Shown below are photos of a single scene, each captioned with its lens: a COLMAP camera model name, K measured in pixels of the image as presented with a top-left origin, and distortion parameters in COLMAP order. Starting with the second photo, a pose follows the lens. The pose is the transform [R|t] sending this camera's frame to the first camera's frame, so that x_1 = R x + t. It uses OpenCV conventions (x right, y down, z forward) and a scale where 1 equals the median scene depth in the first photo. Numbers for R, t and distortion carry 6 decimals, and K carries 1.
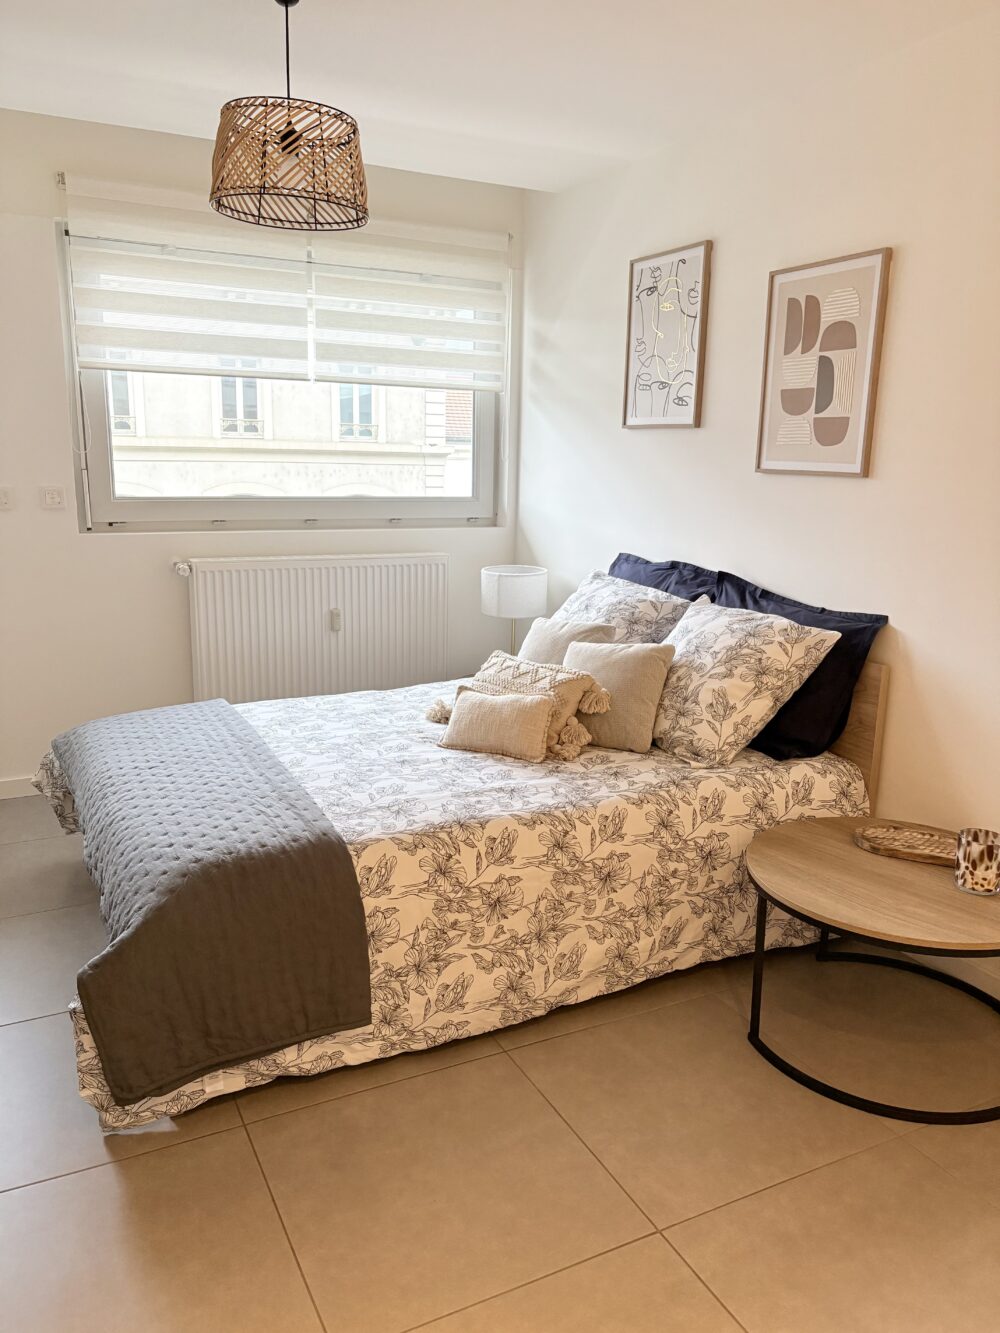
lens RADIAL K [[1004.1, 0, 500.8], [0, 1004.1, 705.9], [0, 0, 1]] dist [-0.003319, 0.097304]
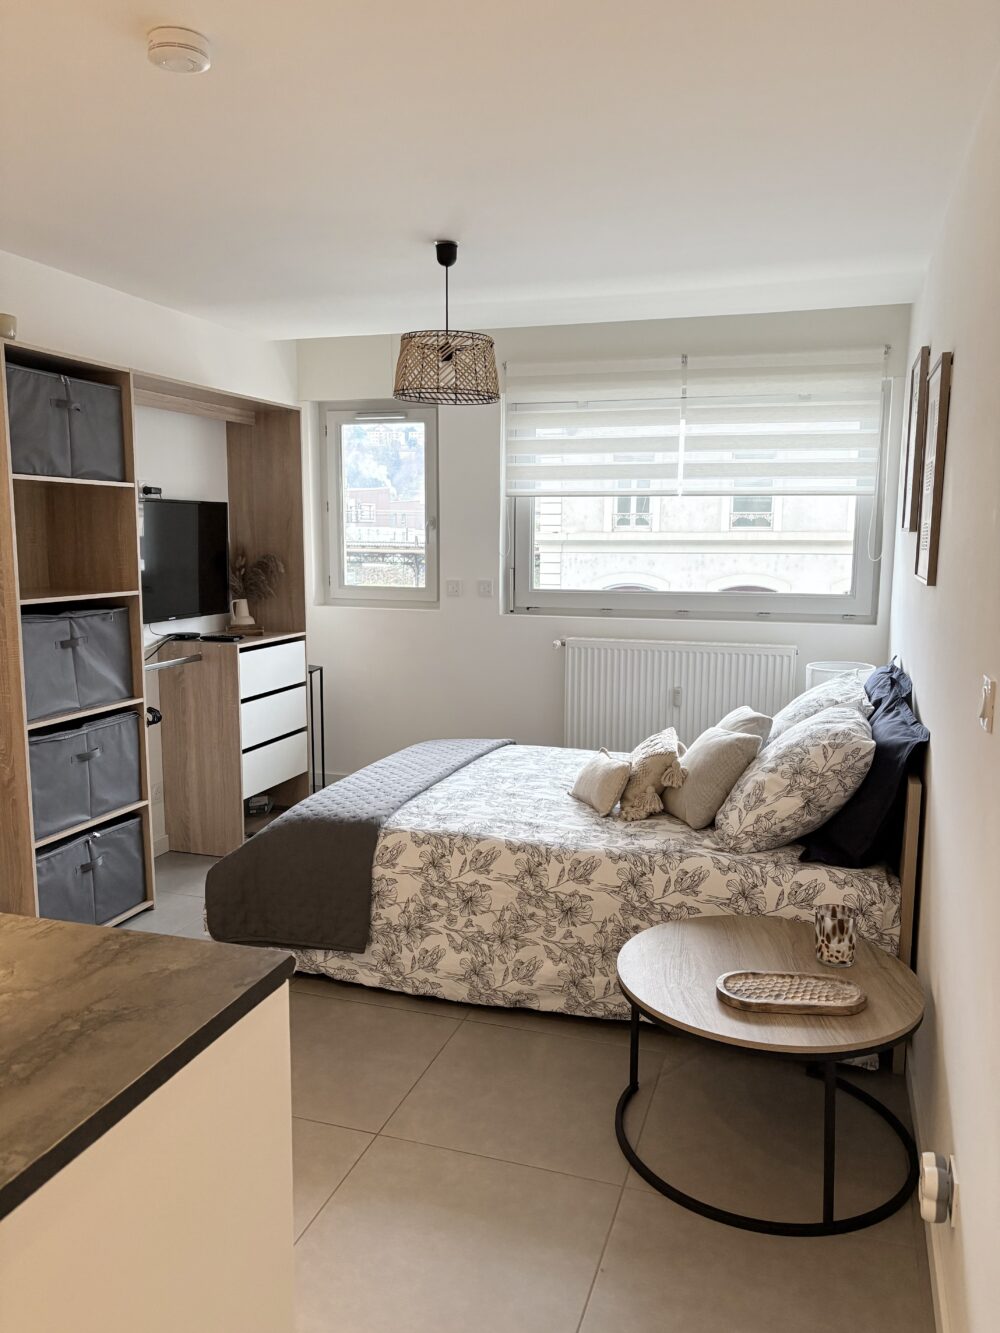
lens RADIAL K [[1004.1, 0, 500.8], [0, 1004.1, 705.9], [0, 0, 1]] dist [-0.003319, 0.097304]
pose [[0.703368, 0.108619, -0.702478, 0.857880], [-0.170398, 0.985206, -0.018279, -0.033241], [0.690100, 0.132558, 0.711470, 0.066636]]
